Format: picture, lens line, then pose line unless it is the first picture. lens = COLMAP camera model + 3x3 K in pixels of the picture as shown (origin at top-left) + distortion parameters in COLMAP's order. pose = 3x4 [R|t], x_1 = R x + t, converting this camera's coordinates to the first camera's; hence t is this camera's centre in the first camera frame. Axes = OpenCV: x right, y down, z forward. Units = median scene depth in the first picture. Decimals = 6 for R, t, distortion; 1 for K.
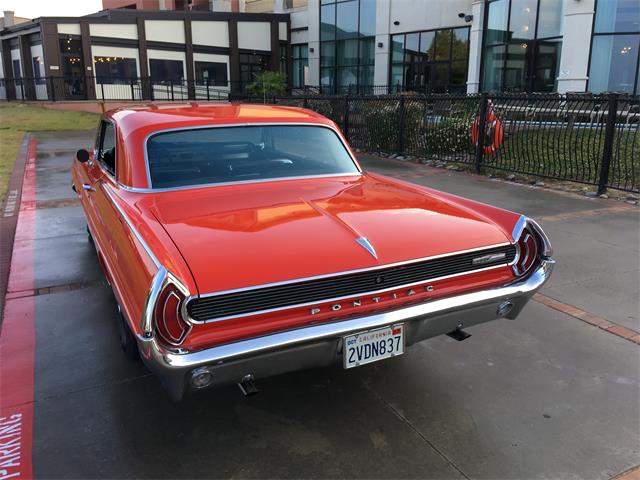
lens RADIAL K [[543.8, 0, 320.0], [0, 543.8, 240.0], [0, 0, 1]] dist [0.115065, -0.177515]
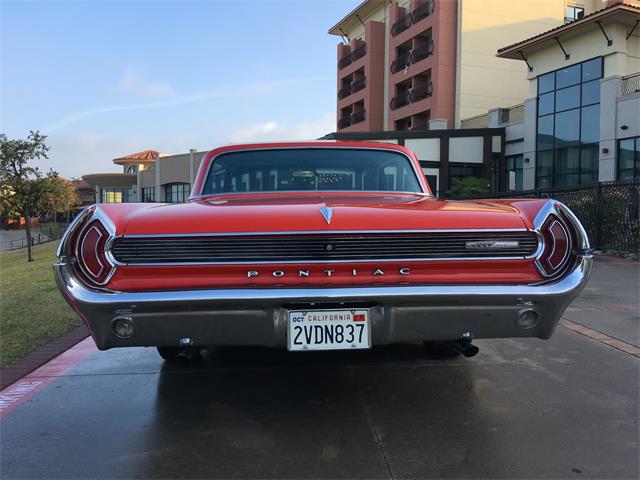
lens RADIAL K [[543.8, 0, 320.0], [0, 543.8, 240.0], [0, 0, 1]] dist [0.115065, -0.177515]
pose [[0.920100, 0.019730, -0.391187, 0.401747], [-0.102720, 0.975929, -0.192383, 0.213124], [0.377975, 0.217194, 0.899979, 0.189368]]
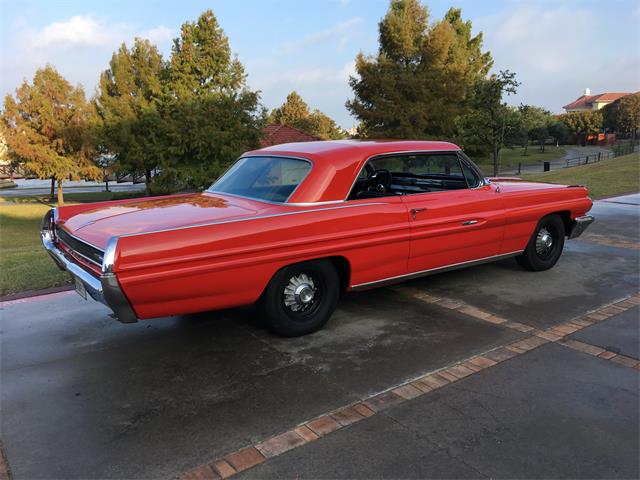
lens RADIAL K [[543.8, 0, 320.0], [0, 543.8, 240.0], [0, 0, 1]] dist [0.115065, -0.177515]
pose [[0.171241, 0.193846, -0.965971, 1.720827], [-0.246656, 0.957665, 0.148454, -0.343688], [0.953854, 0.212841, 0.211804, 1.253719]]
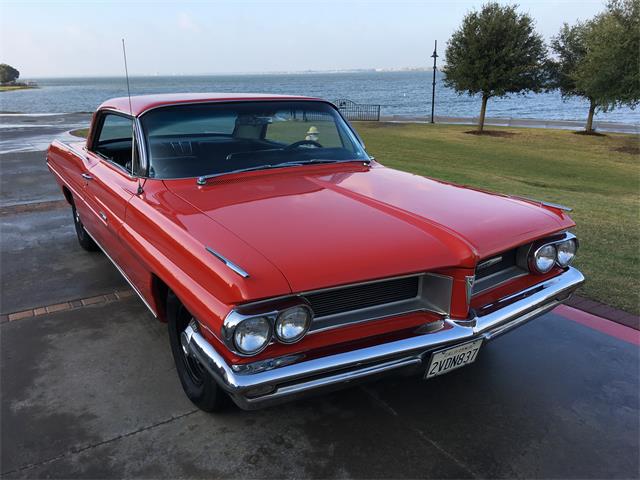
lens RADIAL K [[543.8, 0, 320.0], [0, 543.8, 240.0], [0, 0, 1]] dist [0.115065, -0.177515]
pose [[-0.994644, 0.054593, -0.087768, -0.513122], [0.000129, 0.849787, 0.527126, -0.940594], [0.103362, 0.524291, -0.845243, 3.453023]]
